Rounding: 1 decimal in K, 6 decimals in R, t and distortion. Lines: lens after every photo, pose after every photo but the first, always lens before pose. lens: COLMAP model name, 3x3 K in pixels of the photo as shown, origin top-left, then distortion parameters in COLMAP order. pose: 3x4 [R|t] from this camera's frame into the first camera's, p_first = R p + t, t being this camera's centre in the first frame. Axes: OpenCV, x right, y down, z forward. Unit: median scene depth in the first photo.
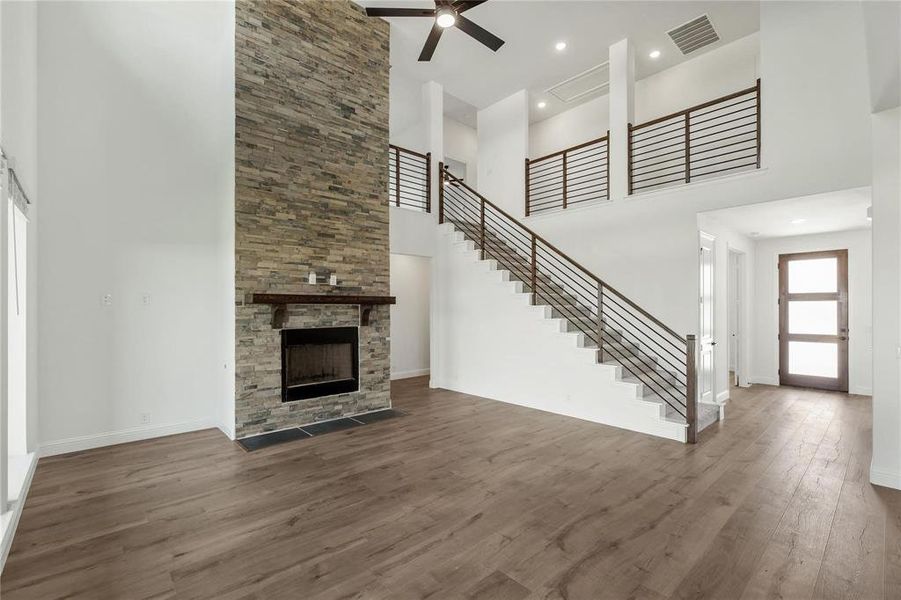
lens RADIAL K [[397.4, 0, 449.3], [0, 397.4, 307.2], [0, 0, 1]] dist [-0.001521, -0.000100]
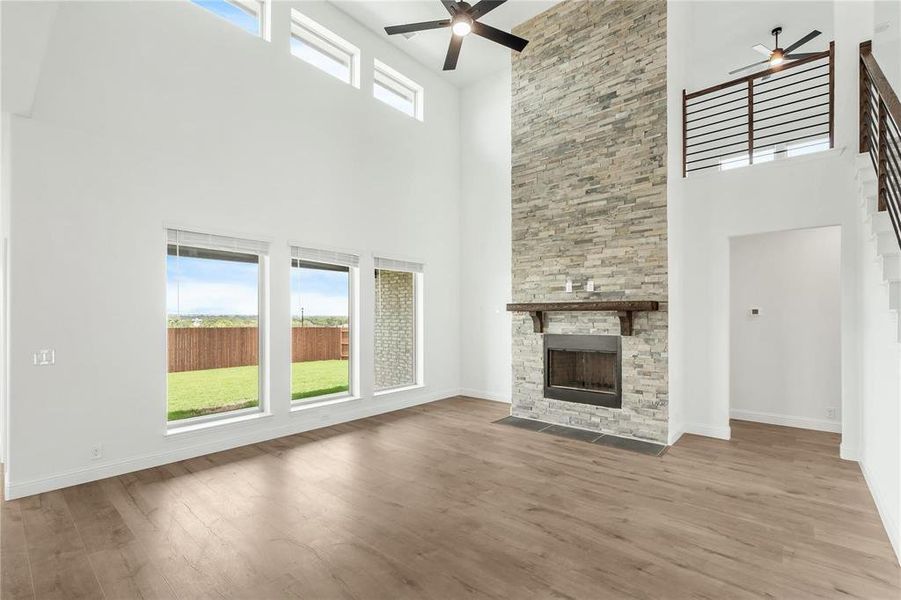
lens RADIAL K [[404.7, 0, 450.3], [0, 404.7, 314.3], [0, 0, 1]] dist [-0.002809, -0.000048]
pose [[0.120583, -0.000401, -0.992703, 0.652568], [0.002999, 0.999996, -0.000040, -0.000637], [0.992699, -0.002972, 0.120584, 0.550868]]
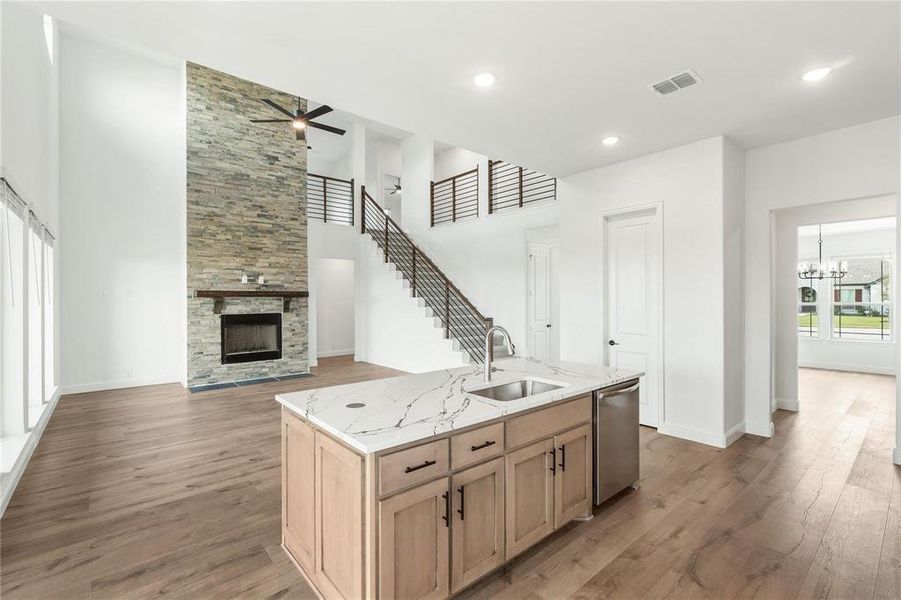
lens RADIAL K [[399.8, 0, 447.3], [0, 399.8, 298.1], [0, 0, 1]] dist [-0.001182, 0.000002]
pose [[0.999355, -0.001776, -0.035877, 0.430440], [0.001866, 0.999995, 0.002473, -0.006357], [0.035872, -0.002538, 0.999353, -0.409617]]
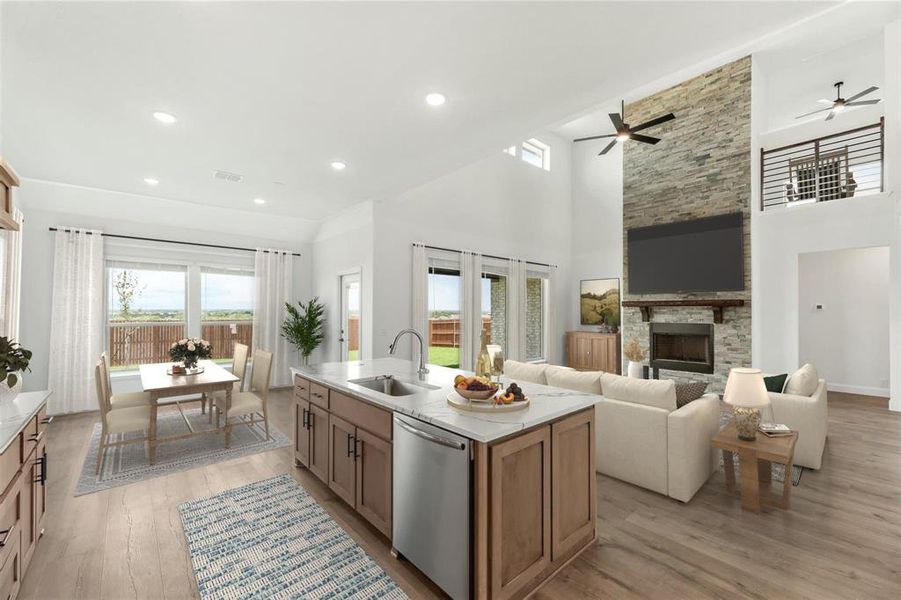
lens RADIAL K [[366.0, 0, 446.6], [0, 366.0, 308.1], [0, 0, 1]] dist [0.001842, 0.000176]
pose [[-0.019529, -0.002124, -0.999807, 1.015904], [0.001238, 0.999997, -0.002148, -0.000150], [0.999809, -0.001280, -0.019526, 0.183575]]
